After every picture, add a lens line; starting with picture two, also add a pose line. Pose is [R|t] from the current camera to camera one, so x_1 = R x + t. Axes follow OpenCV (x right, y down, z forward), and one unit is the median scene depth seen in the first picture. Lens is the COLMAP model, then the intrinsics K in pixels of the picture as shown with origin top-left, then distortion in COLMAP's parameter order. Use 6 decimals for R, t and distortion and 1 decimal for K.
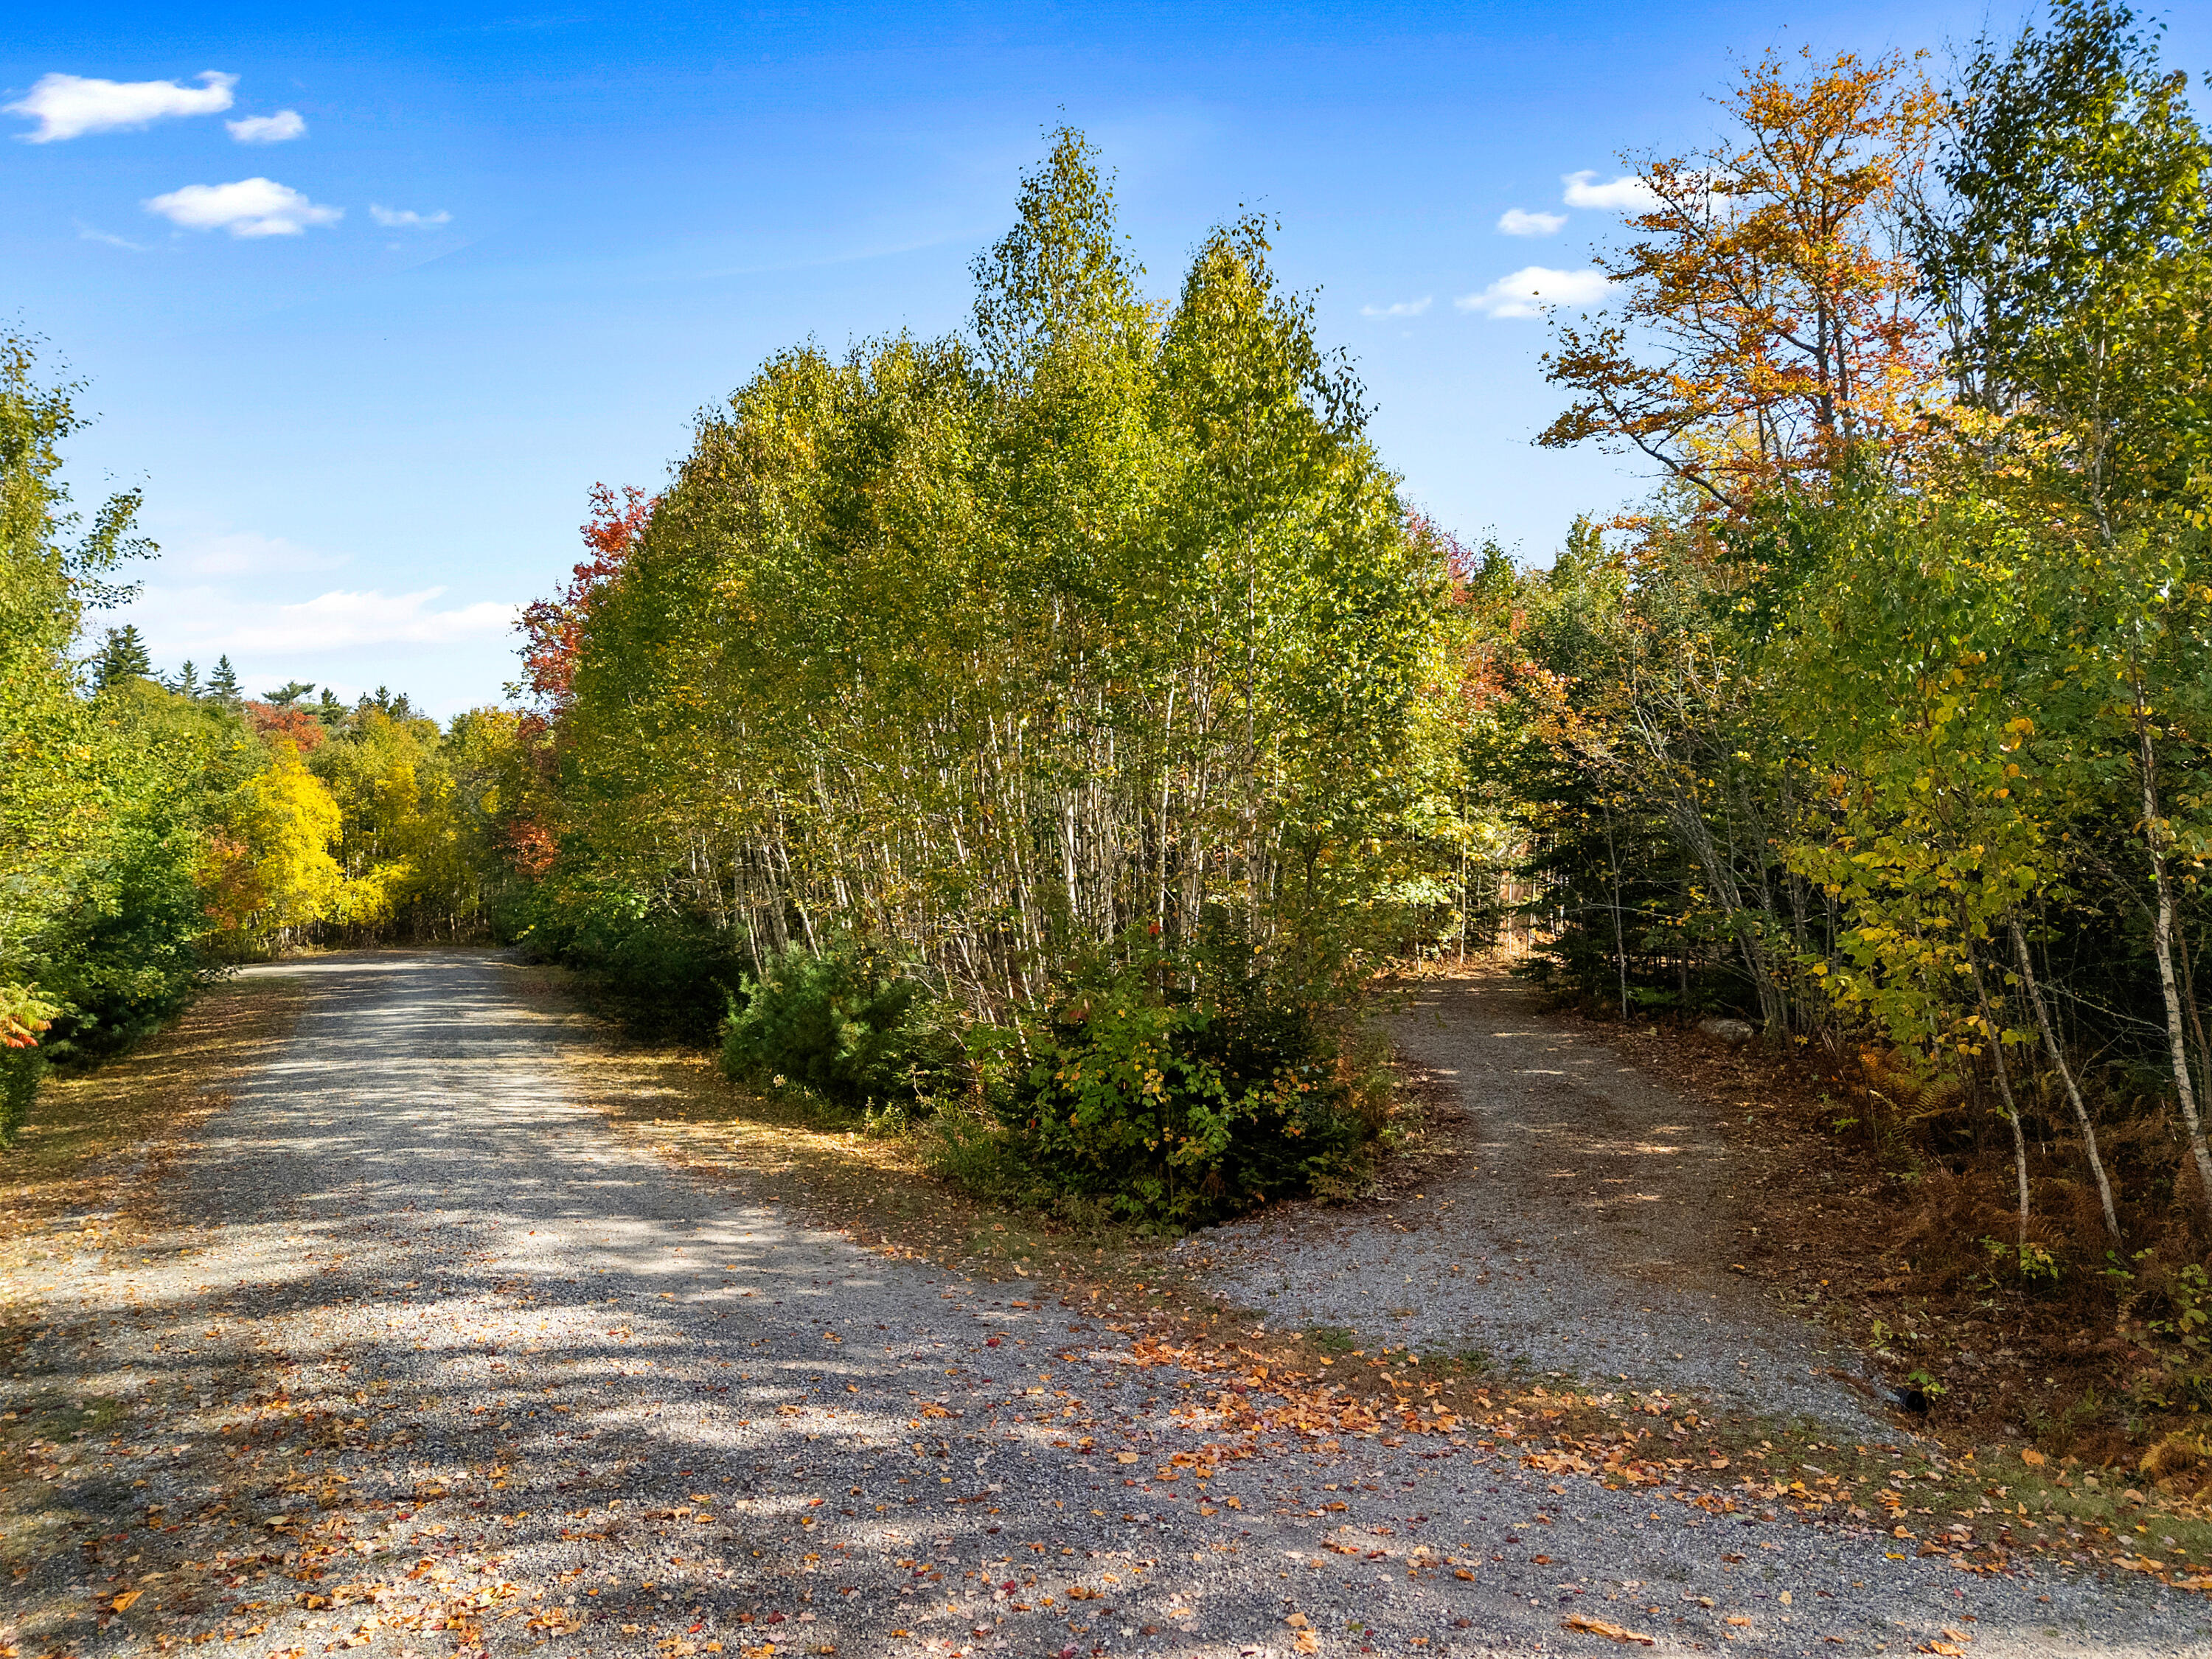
lens RADIAL K [[1617.7, 0, 1102.4], [0, 1617.7, 832.4], [0, 0, 1]] dist [0.072464, -0.062612]
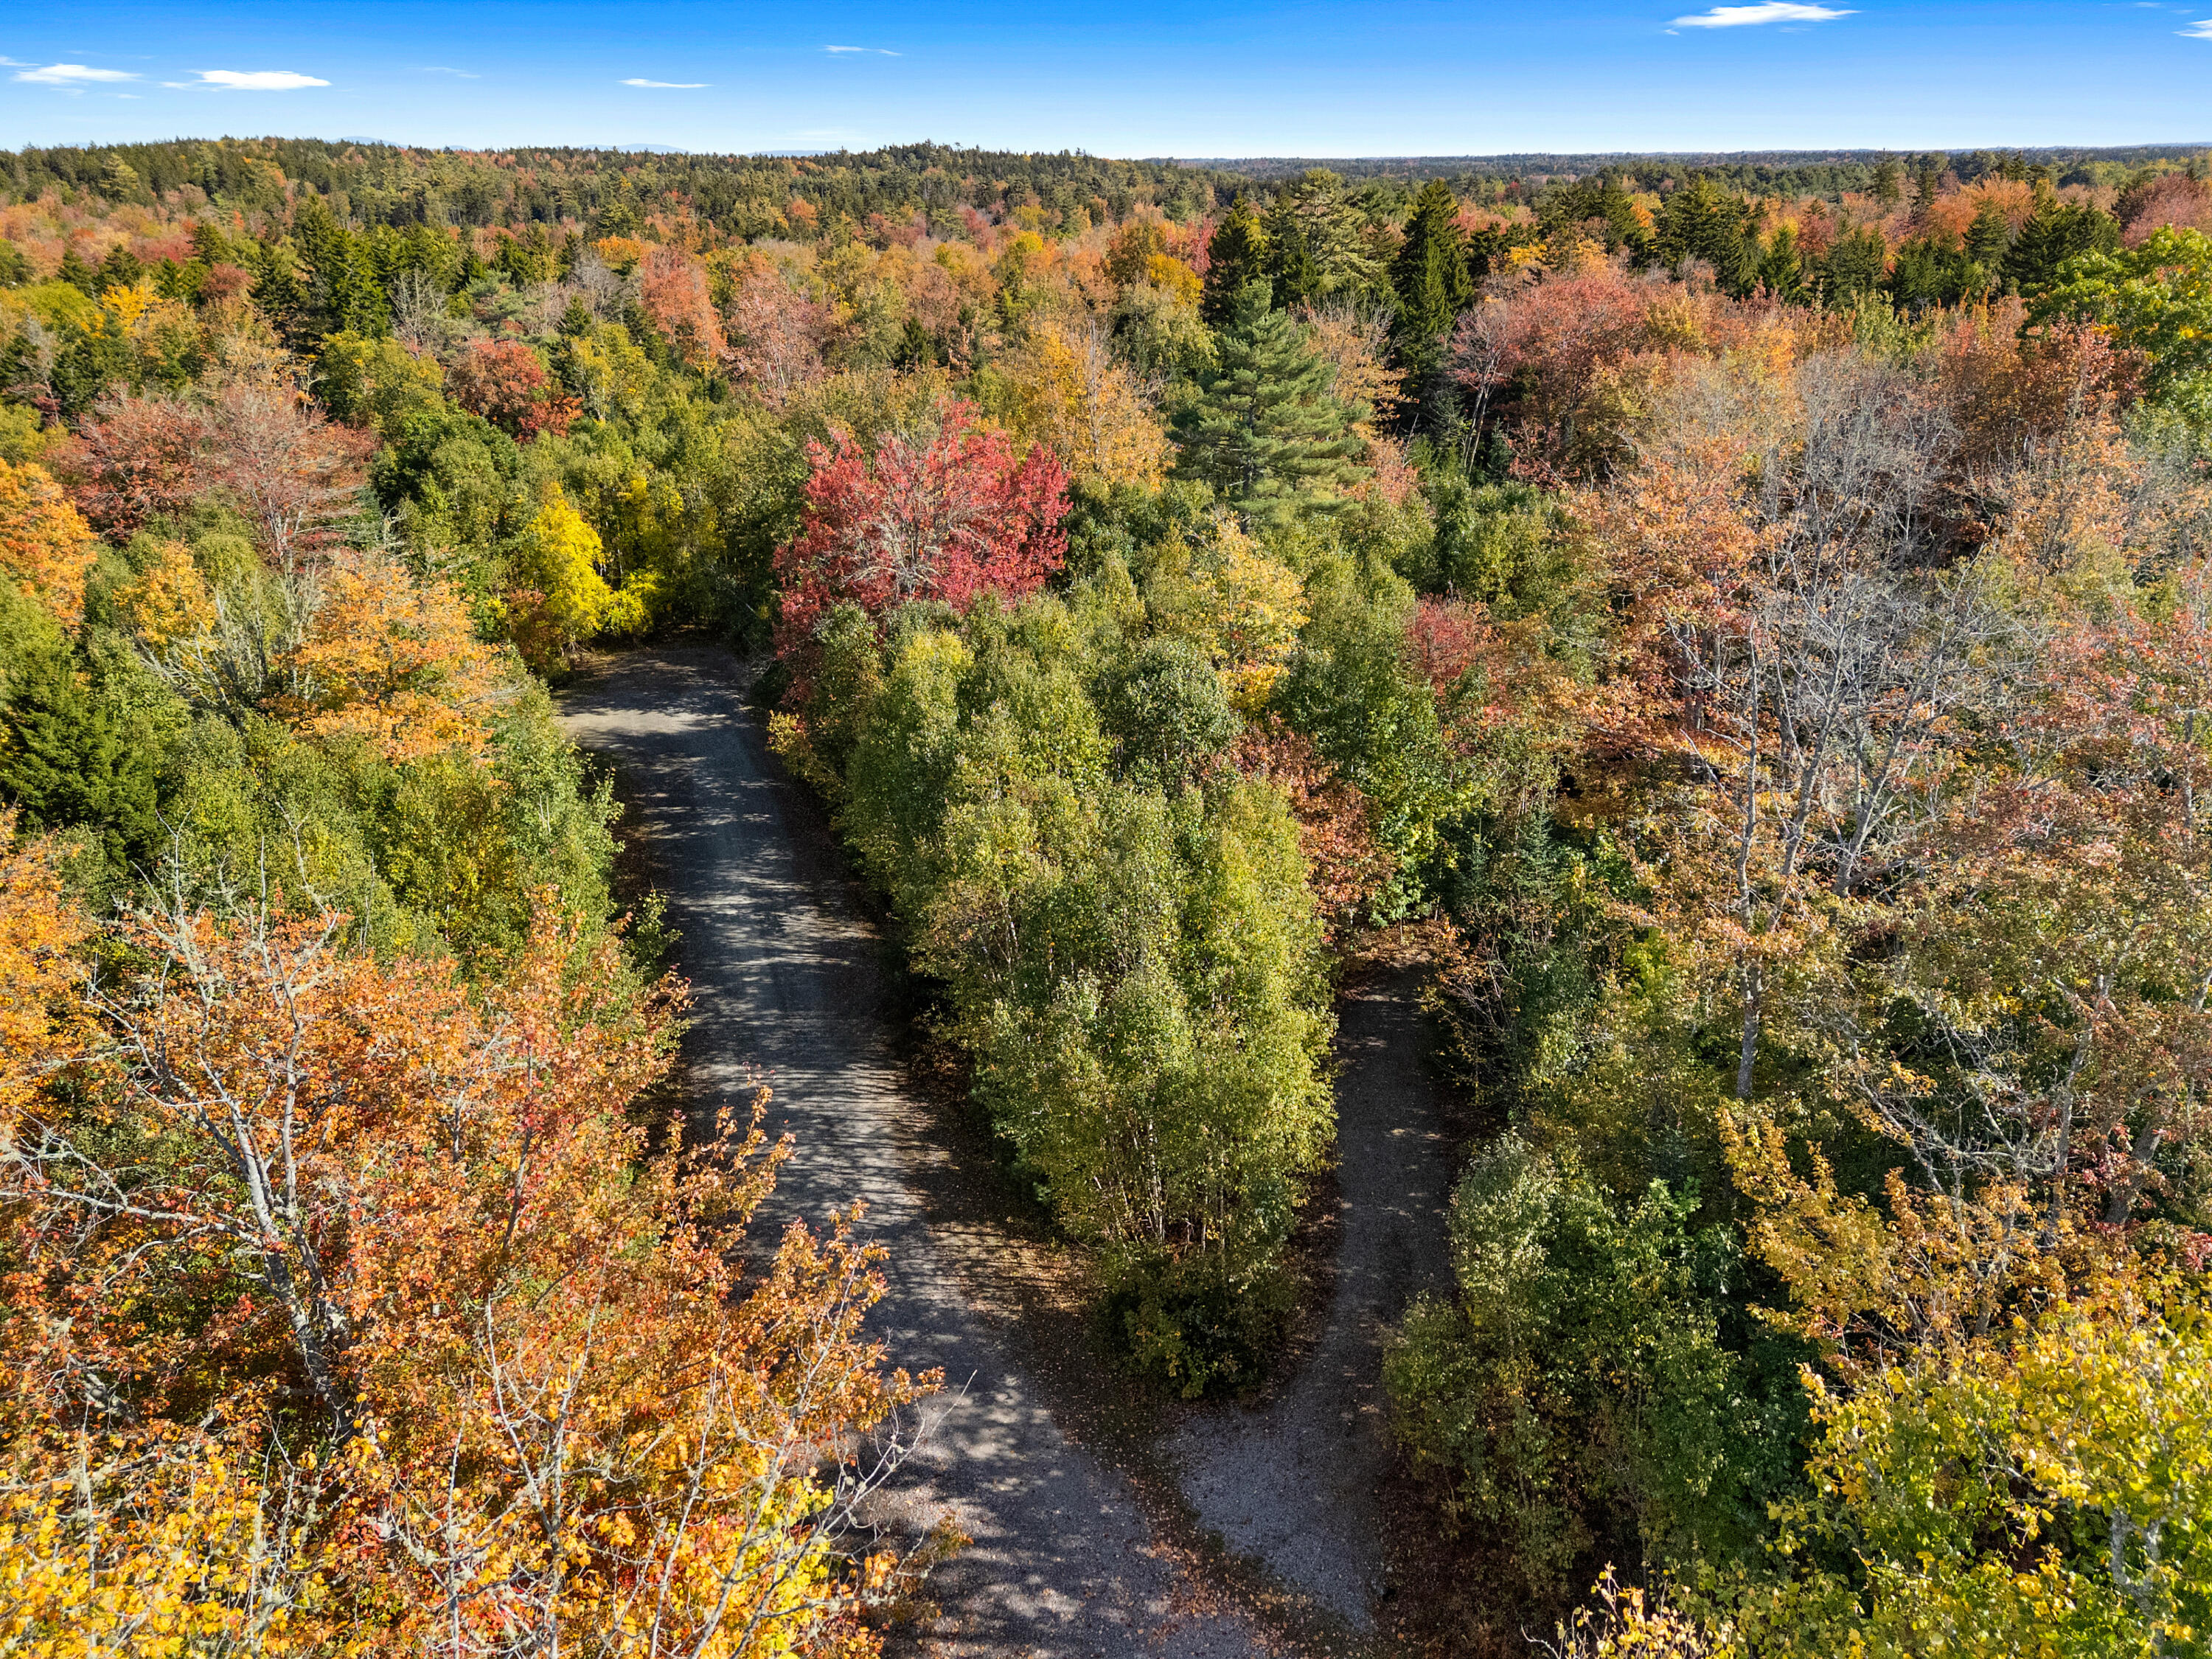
lens RADIAL K [[1617.7, 0, 1109.3], [0, 1617.7, 788.8], [0, 0, 1]] dist [0.072464, -0.062612]
pose [[0.996131, 0.016628, -0.086293, 0.132633], [0.014598, 0.936986, 0.349063, -1.508440], [0.086659, -0.348972, 0.933118, -0.998257]]
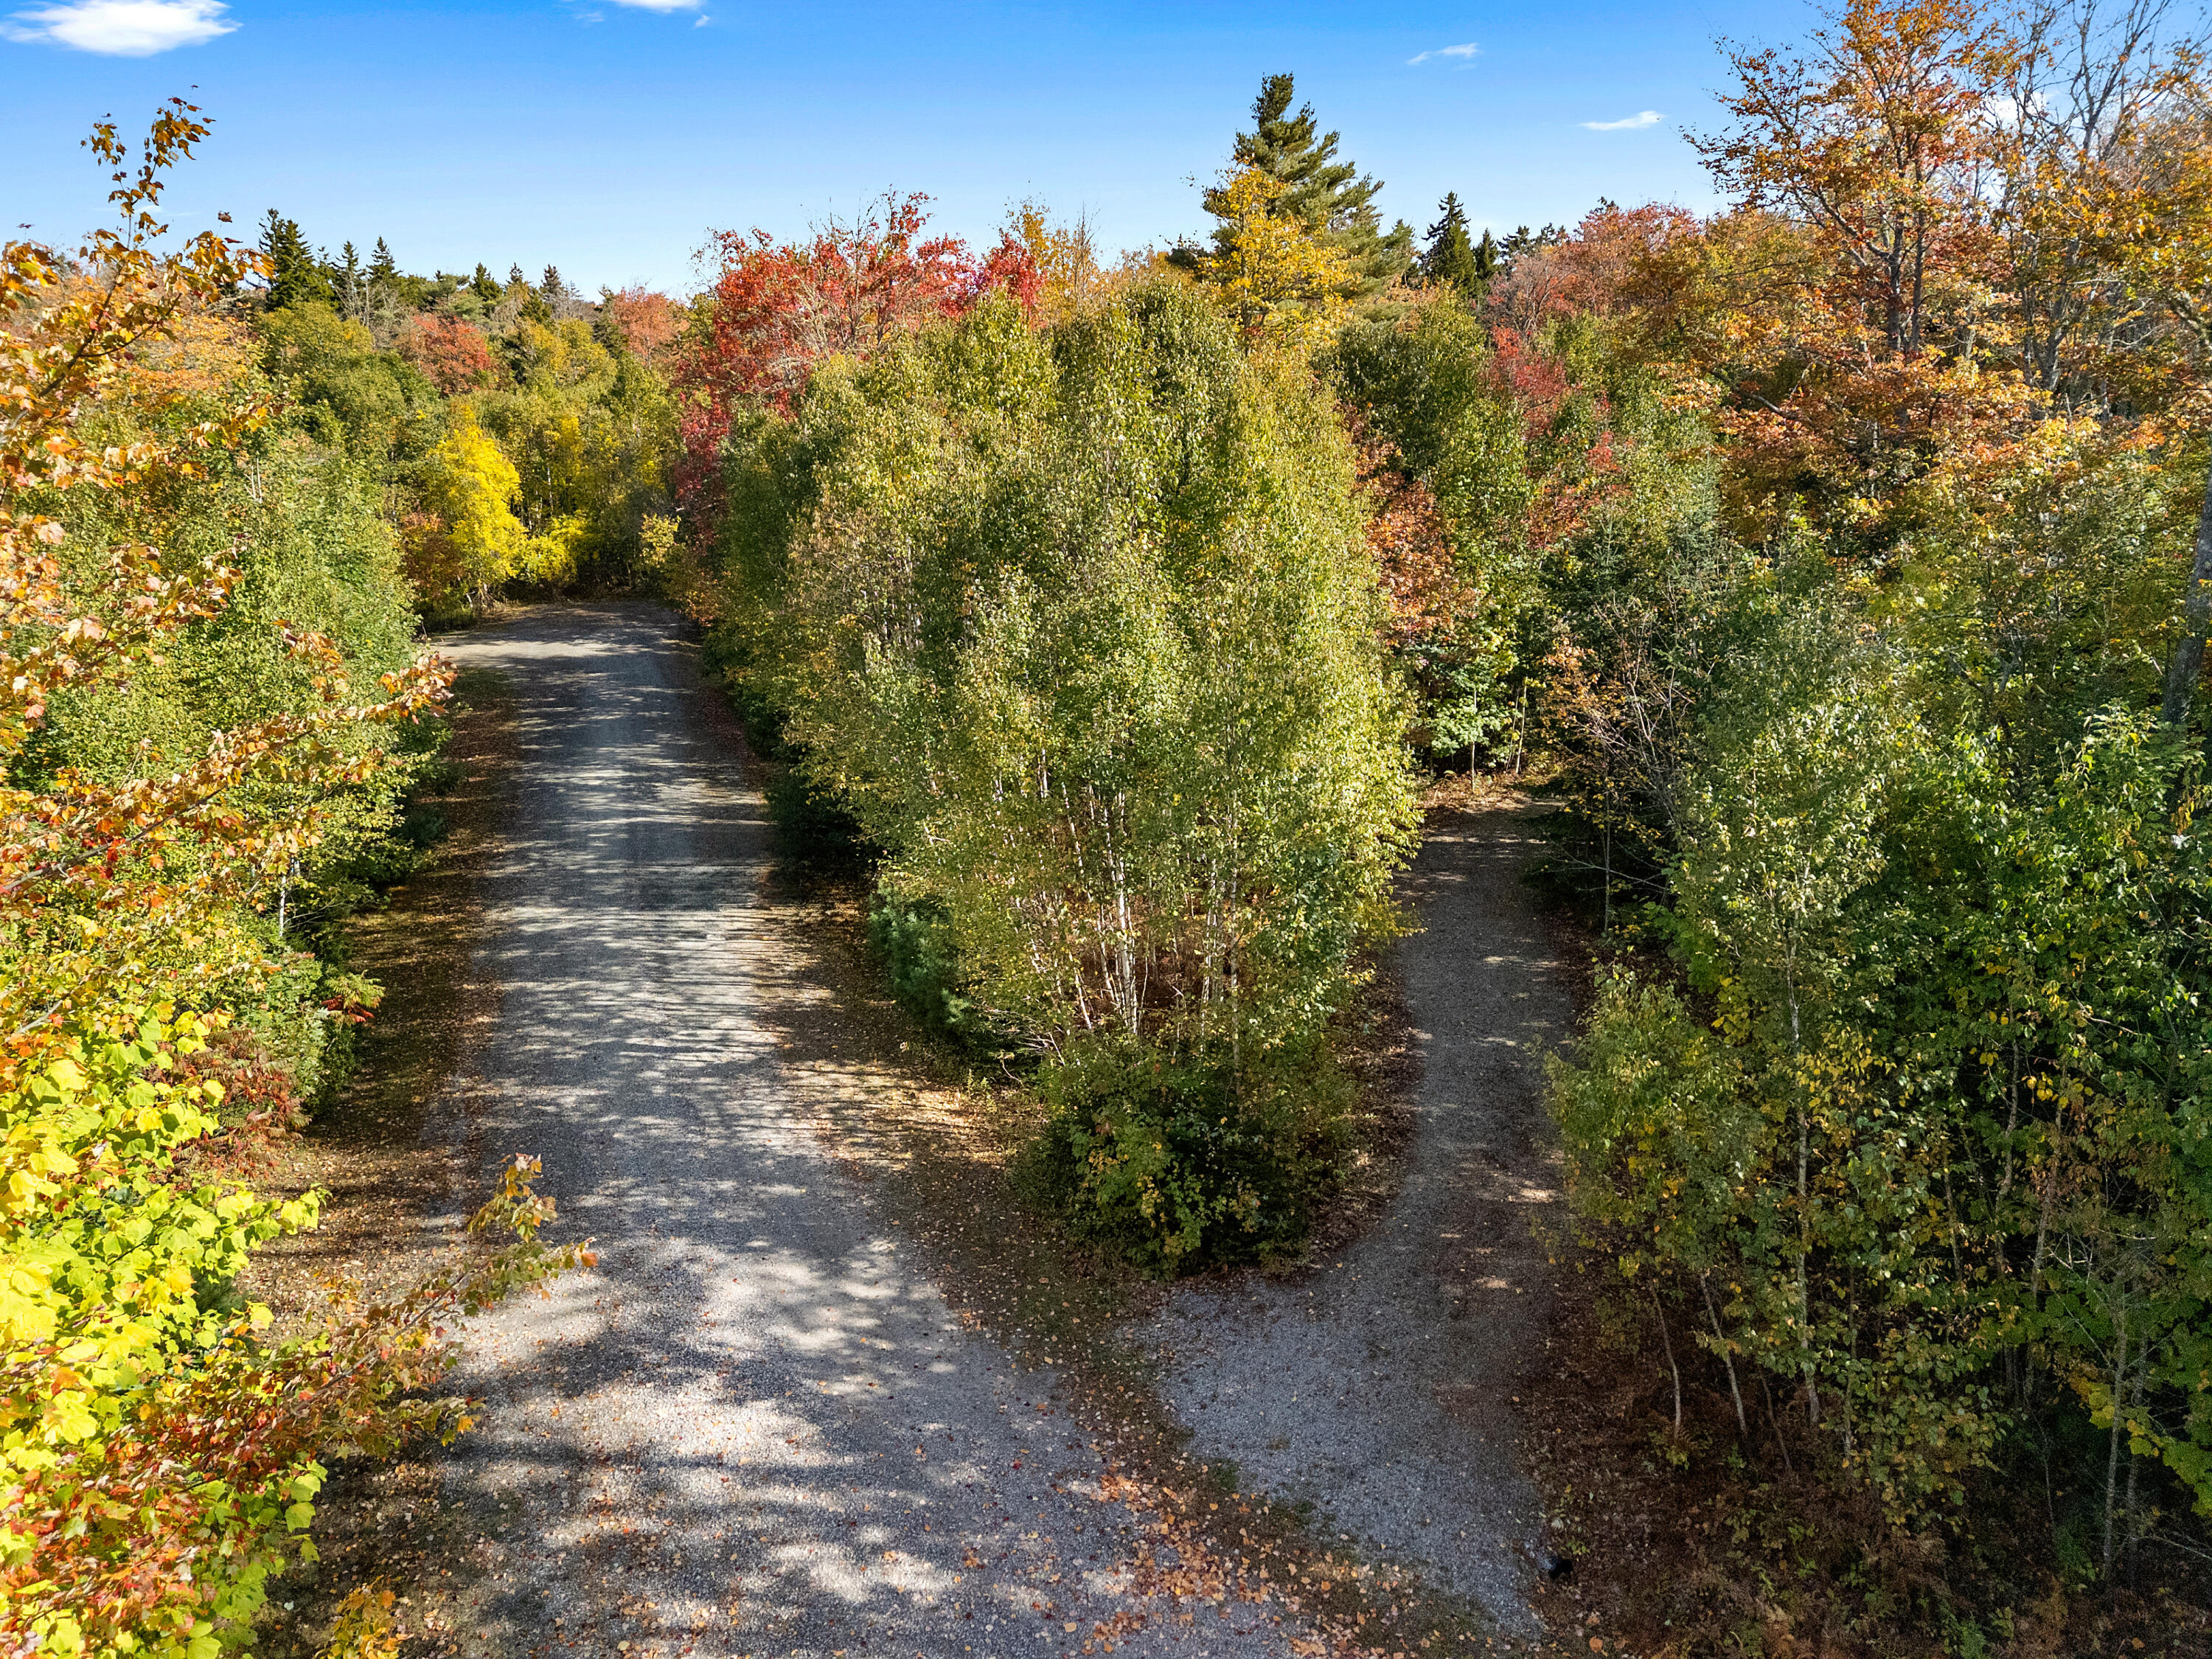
lens RADIAL K [[1617.7, 0, 1104.8], [0, 1617.7, 814.7], [0, 0, 1]] dist [0.072464, -0.062612]
pose [[0.995462, 0.018704, -0.093301, 0.118279], [0.008434, 0.959290, 0.282296, -0.565520], [0.094782, -0.281802, 0.954779, -0.268774]]
